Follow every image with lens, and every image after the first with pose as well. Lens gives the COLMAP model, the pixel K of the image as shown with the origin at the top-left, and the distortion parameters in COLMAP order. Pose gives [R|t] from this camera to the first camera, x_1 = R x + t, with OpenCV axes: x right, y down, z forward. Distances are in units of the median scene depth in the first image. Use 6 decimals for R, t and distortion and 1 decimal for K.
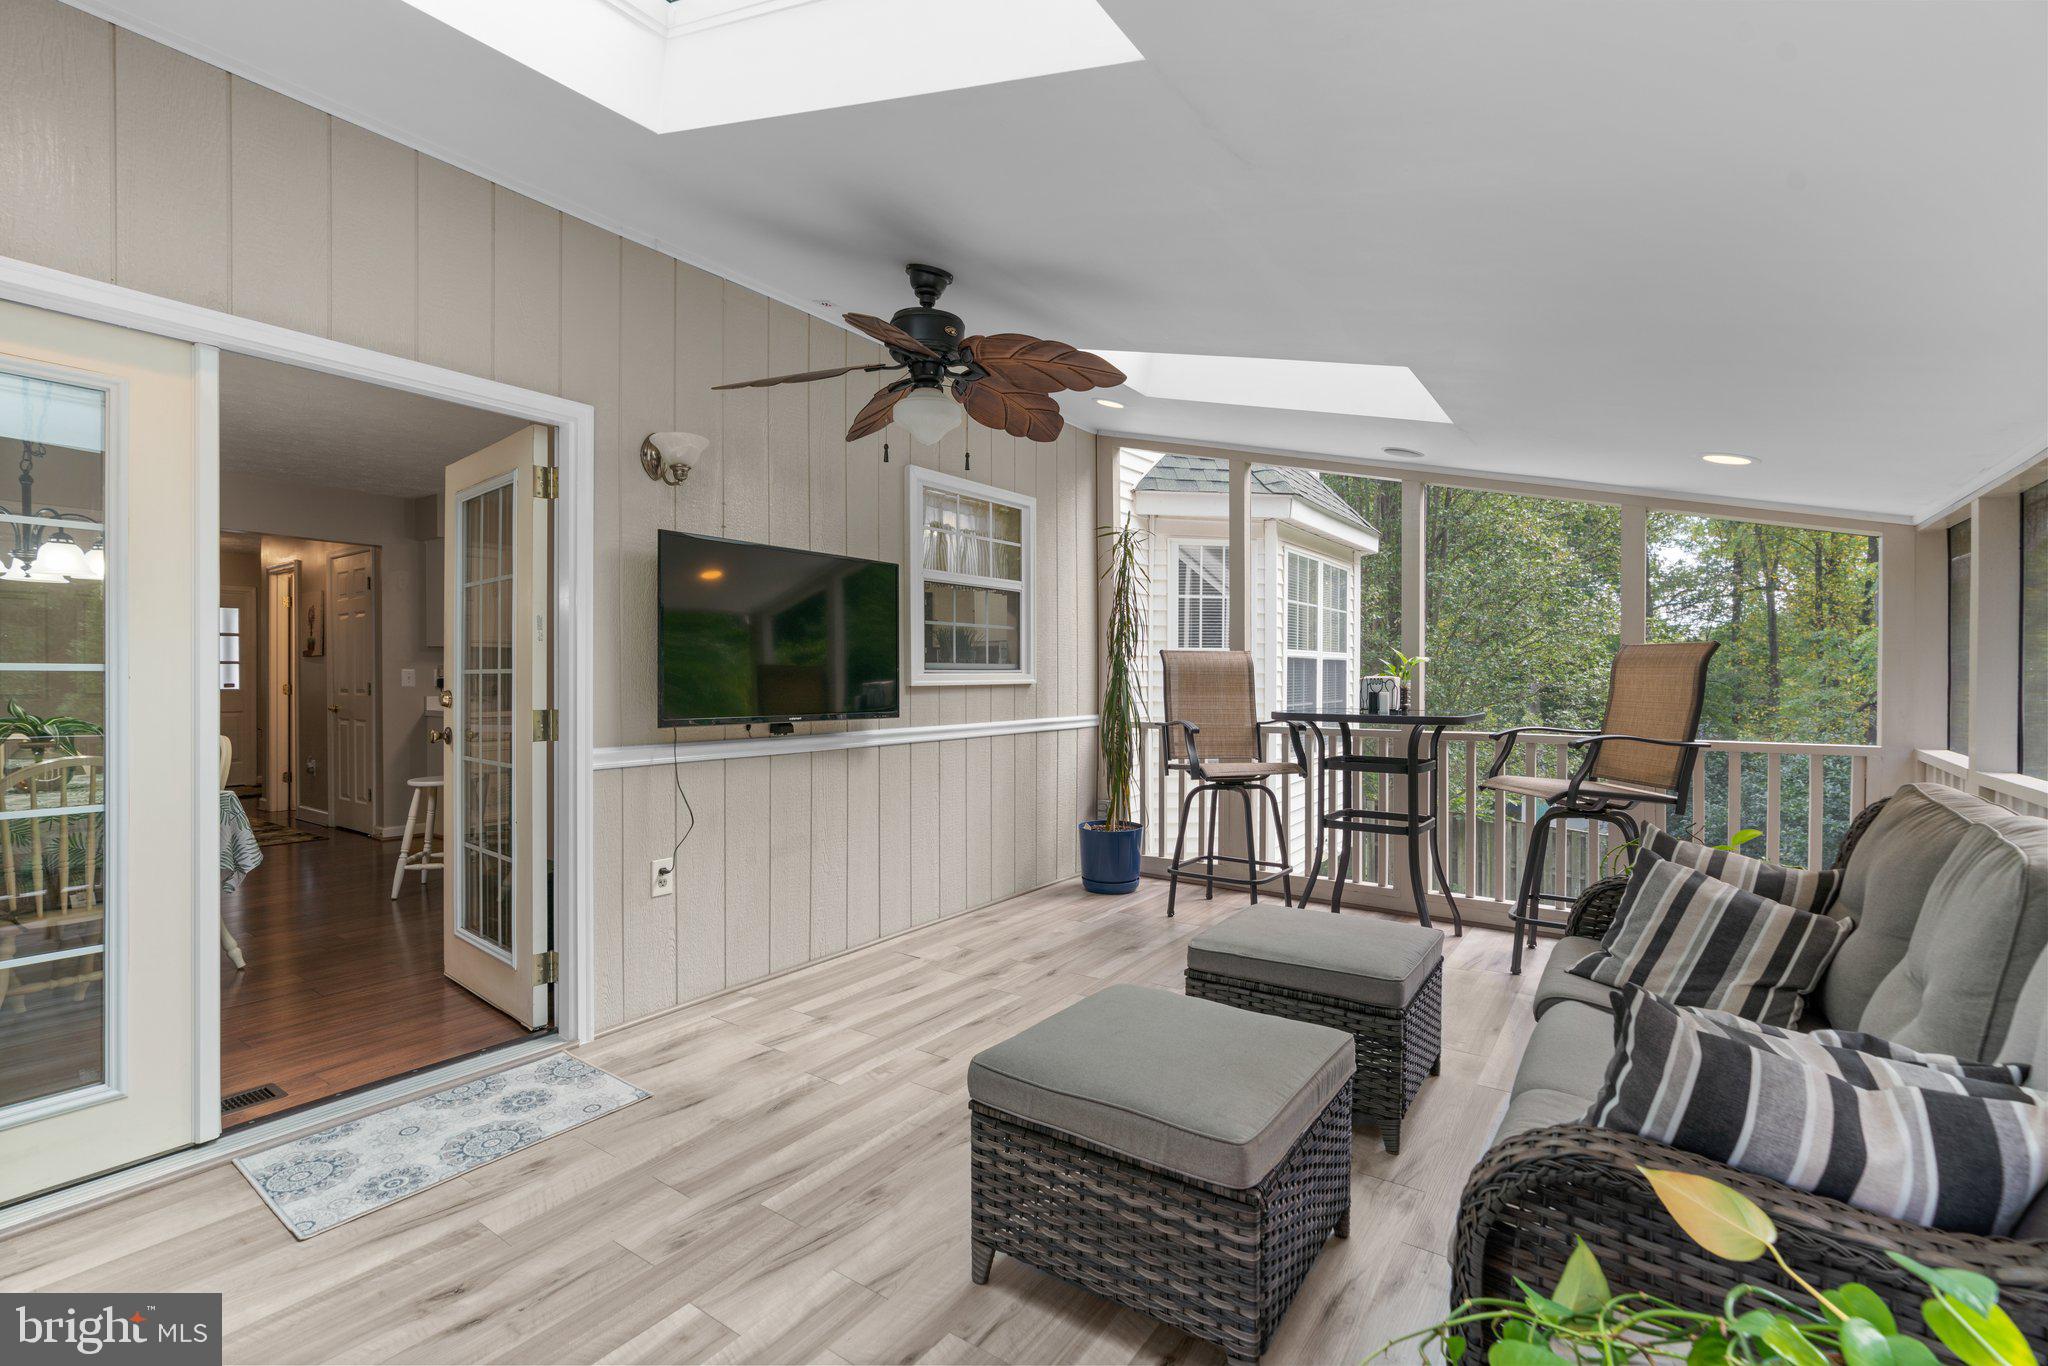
lens RADIAL K [[917.5, 0, 1024.0], [0, 917.5, 683.0], [0, 0, 1]] dist [-0.000323, 0.000456]
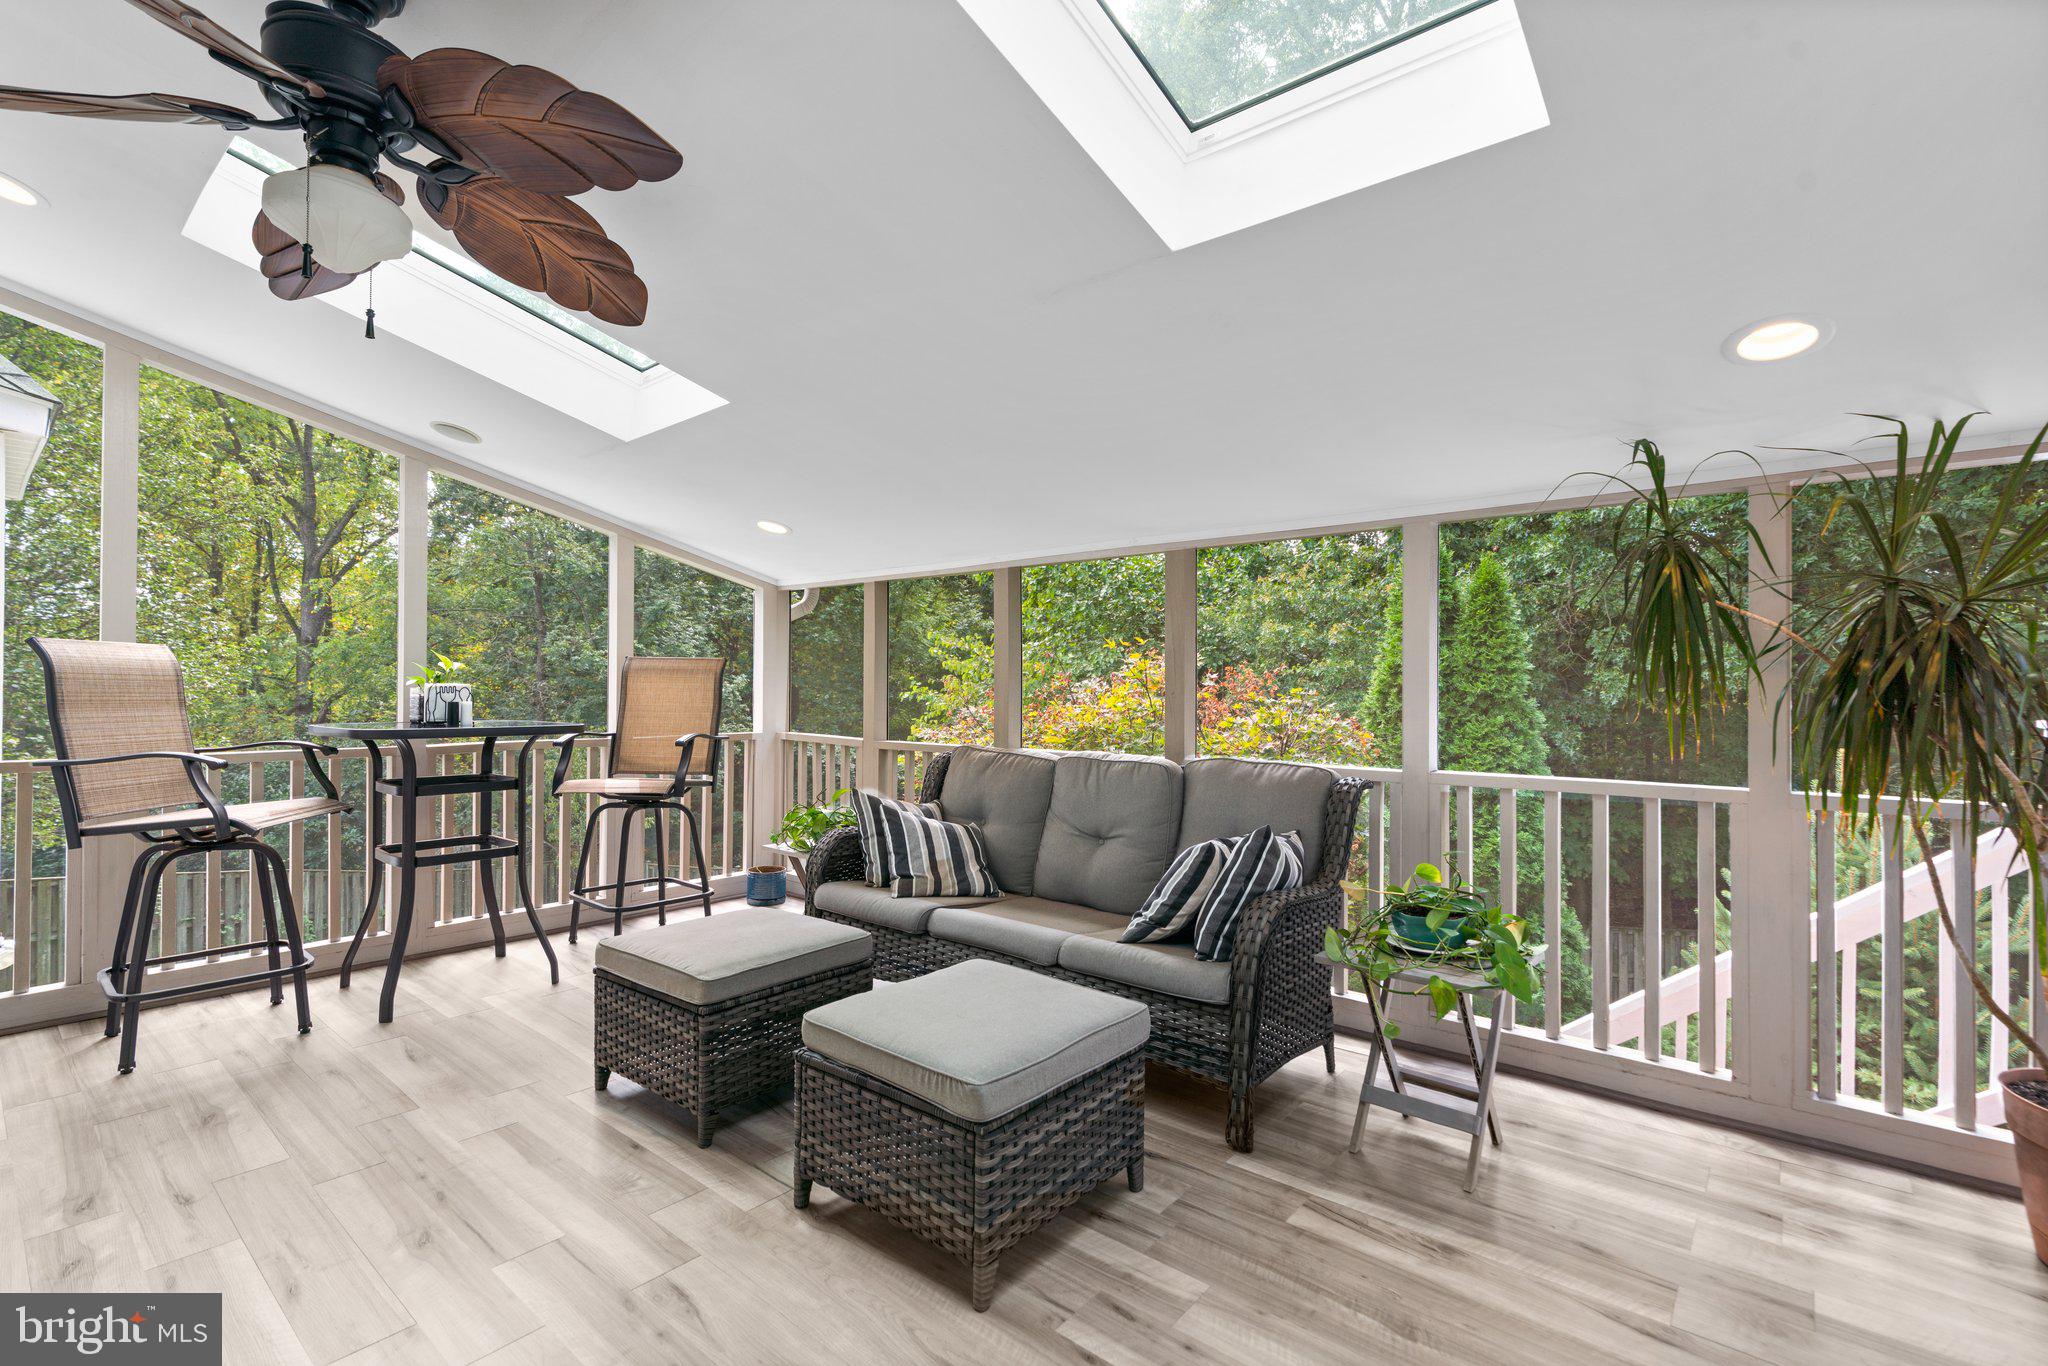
lens RADIAL K [[940.9, 0, 1012.1], [0, 940.9, 676.0], [0, 0, 1]] dist [0.000493, 0.000082]
pose [[0.095906, 0.008958, 0.995350, -0.585205], [0.003968, 0.999948, -0.009382, -0.005025], [-0.995383, 0.004850, 0.095865, 0.488057]]
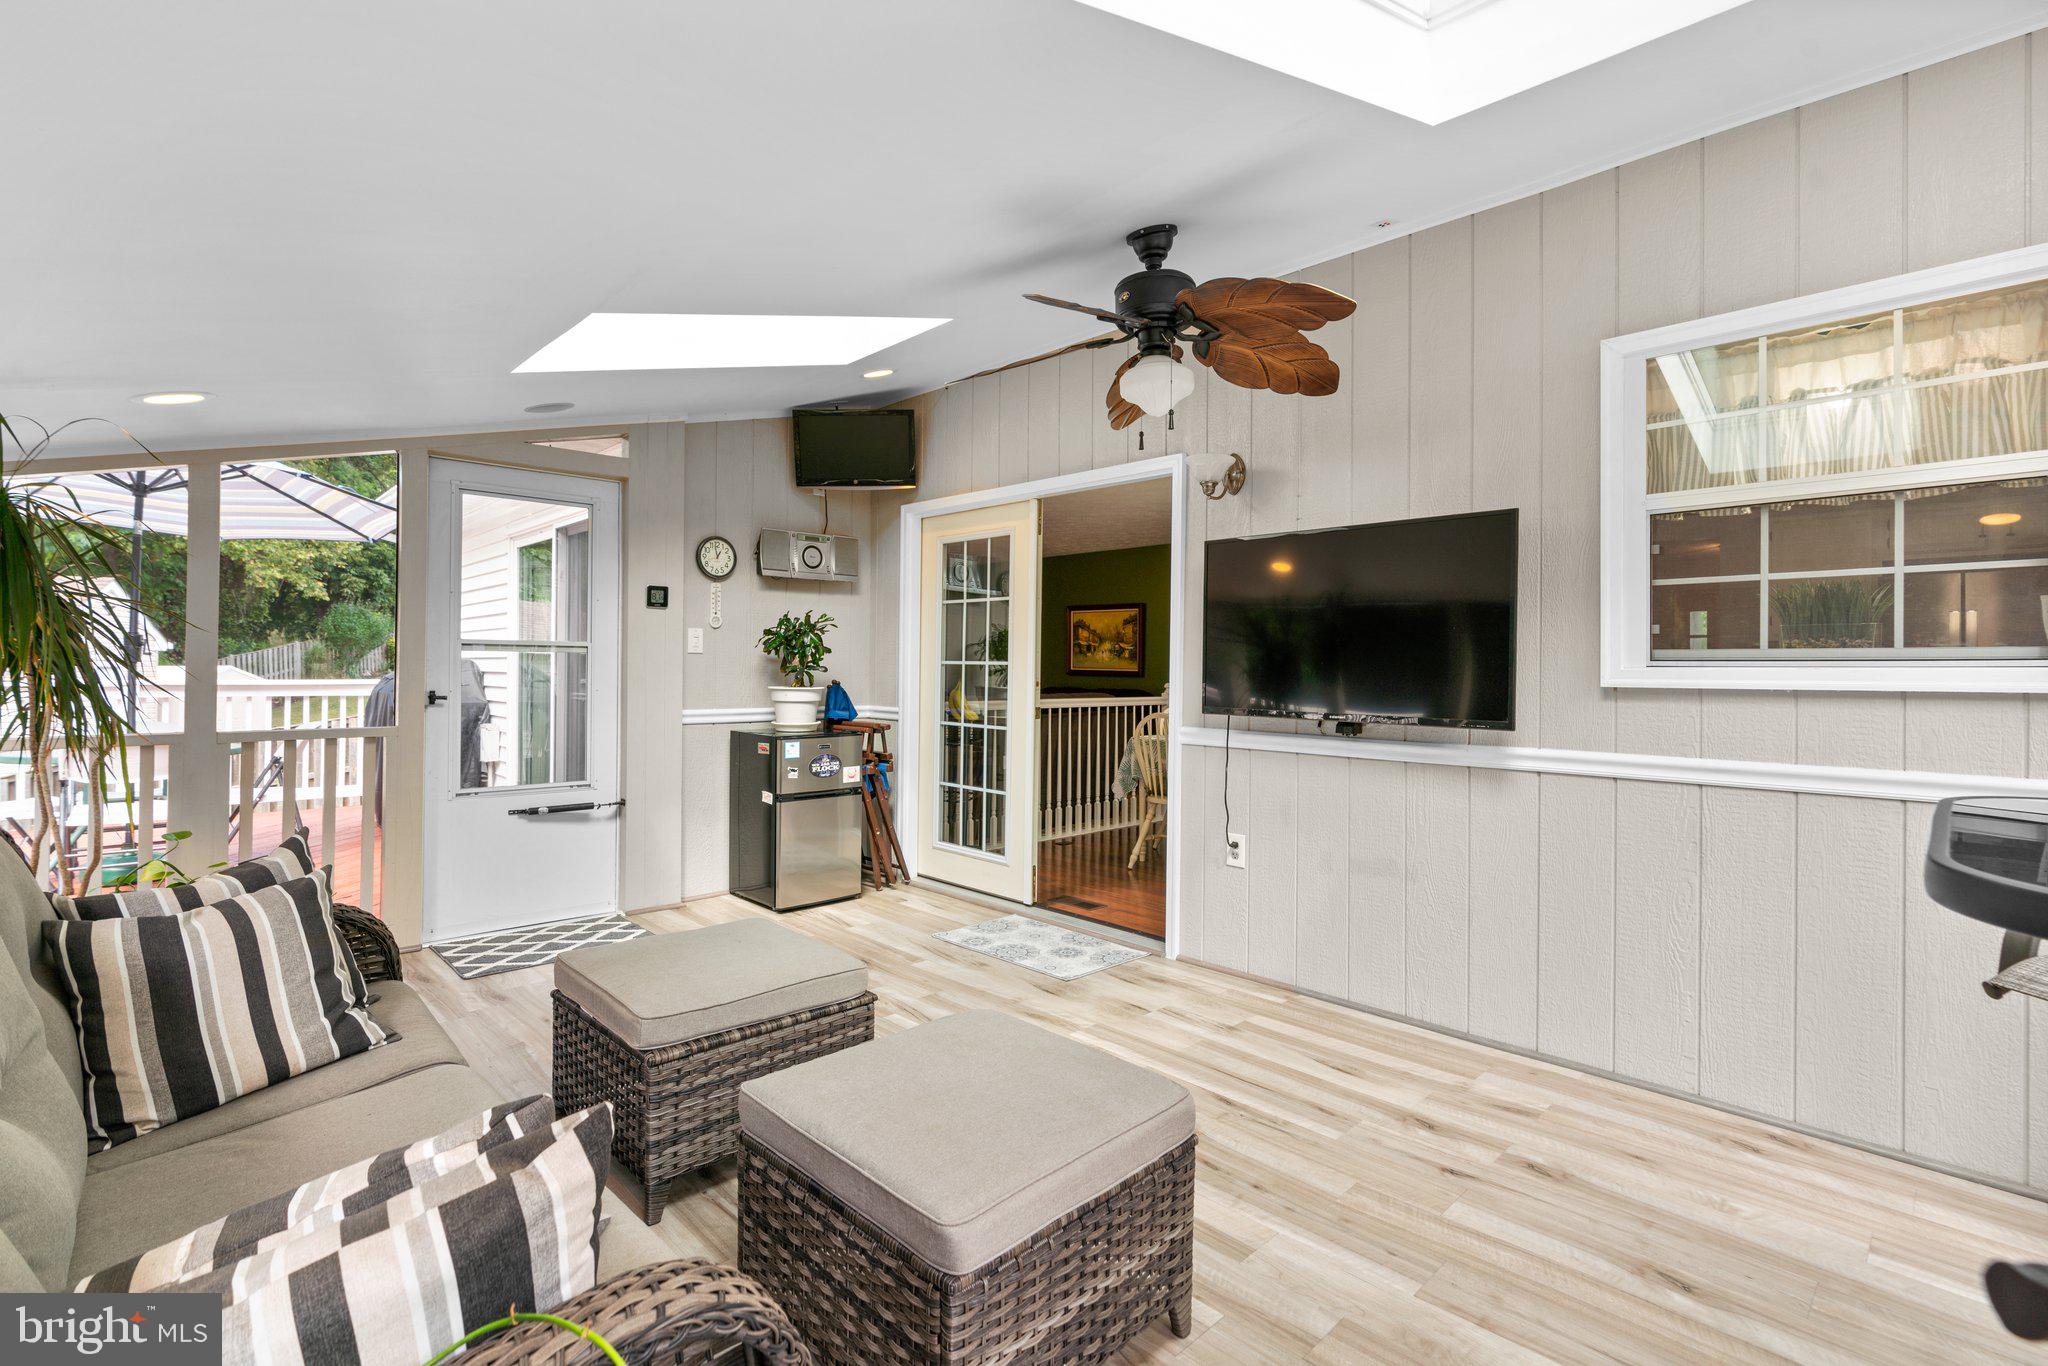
lens RADIAL K [[940.9, 0, 1012.1], [0, 940.9, 676.0], [0, 0, 1]] dist [0.000493, 0.000082]
pose [[-0.182778, 0.007165, -0.983128, 0.775536], [-0.016859, 0.999804, 0.010420, -0.005879], [0.983010, 0.018479, -0.182622, 0.945033]]
